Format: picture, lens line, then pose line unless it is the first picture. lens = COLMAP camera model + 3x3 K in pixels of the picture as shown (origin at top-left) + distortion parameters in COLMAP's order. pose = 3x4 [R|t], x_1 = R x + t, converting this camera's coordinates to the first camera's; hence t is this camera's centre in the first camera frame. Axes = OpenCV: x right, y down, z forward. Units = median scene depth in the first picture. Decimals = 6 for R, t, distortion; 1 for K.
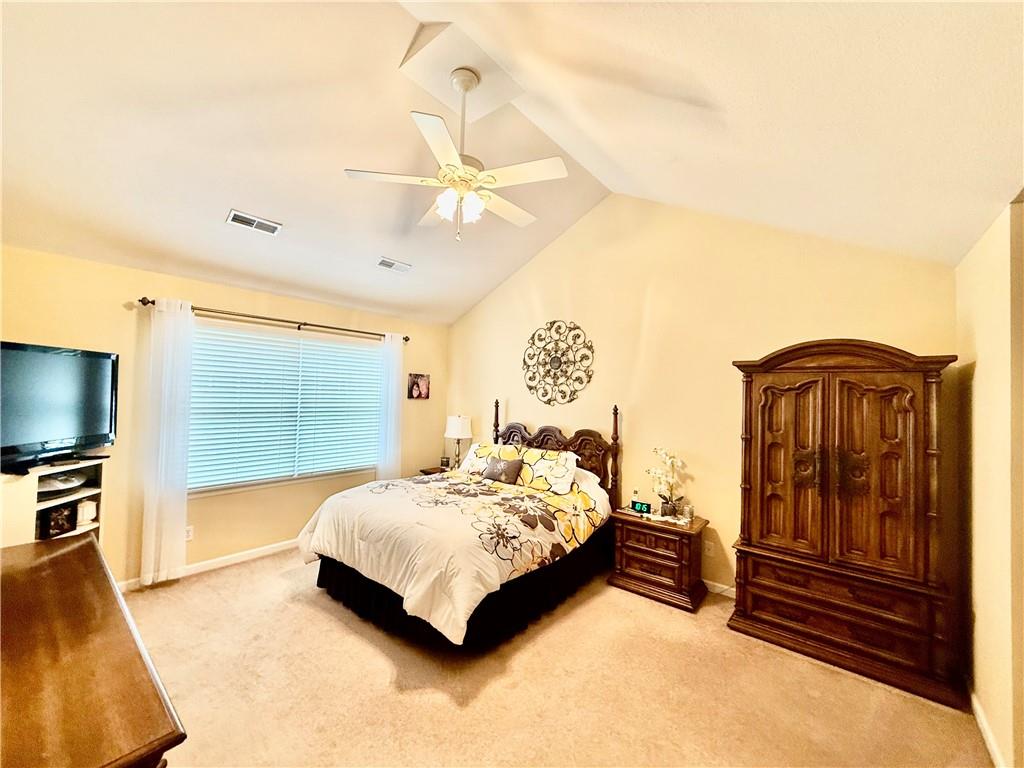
lens RADIAL K [[405.3, 0, 507.6], [0, 405.3, 384.0], [0, 0, 1]] dist [-0.000651, 0.000016]
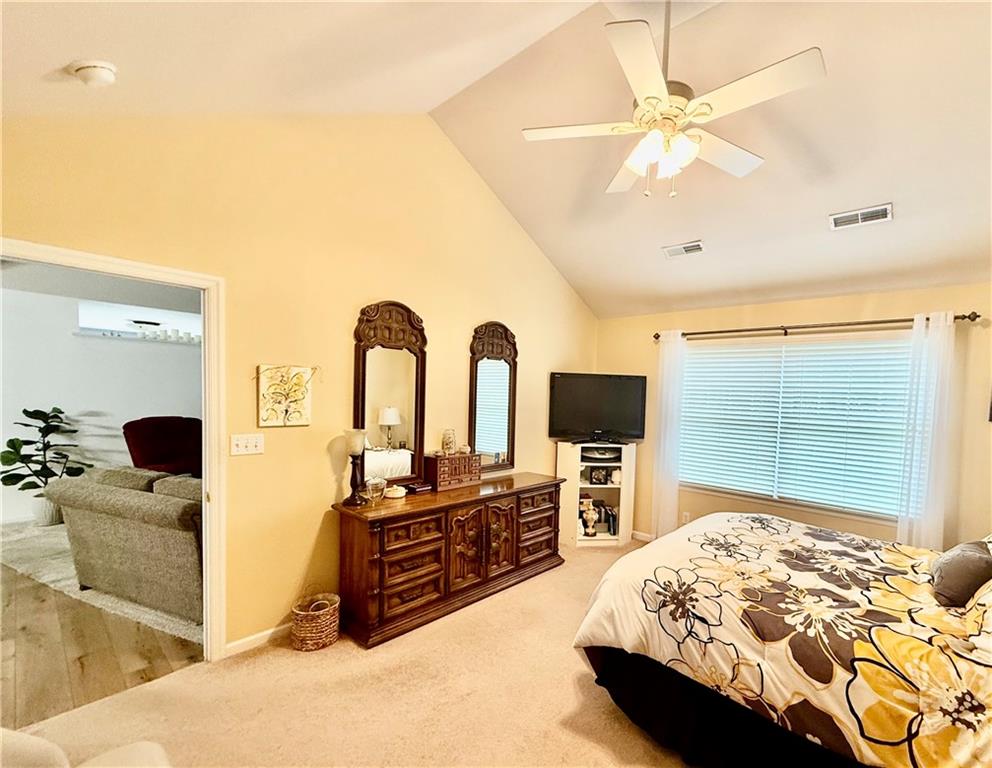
lens RADIAL K [[439.9, 0, 552.0], [0, 439.9, 416.4], [0, 0, 1]] dist [-0.000827, -0.000196]
pose [[0.008009, 0.023915, -0.999682, 0.623858], [-0.013339, 0.999628, 0.023807, 0.038231], [0.999879, 0.013144, 0.008325, 0.667307]]
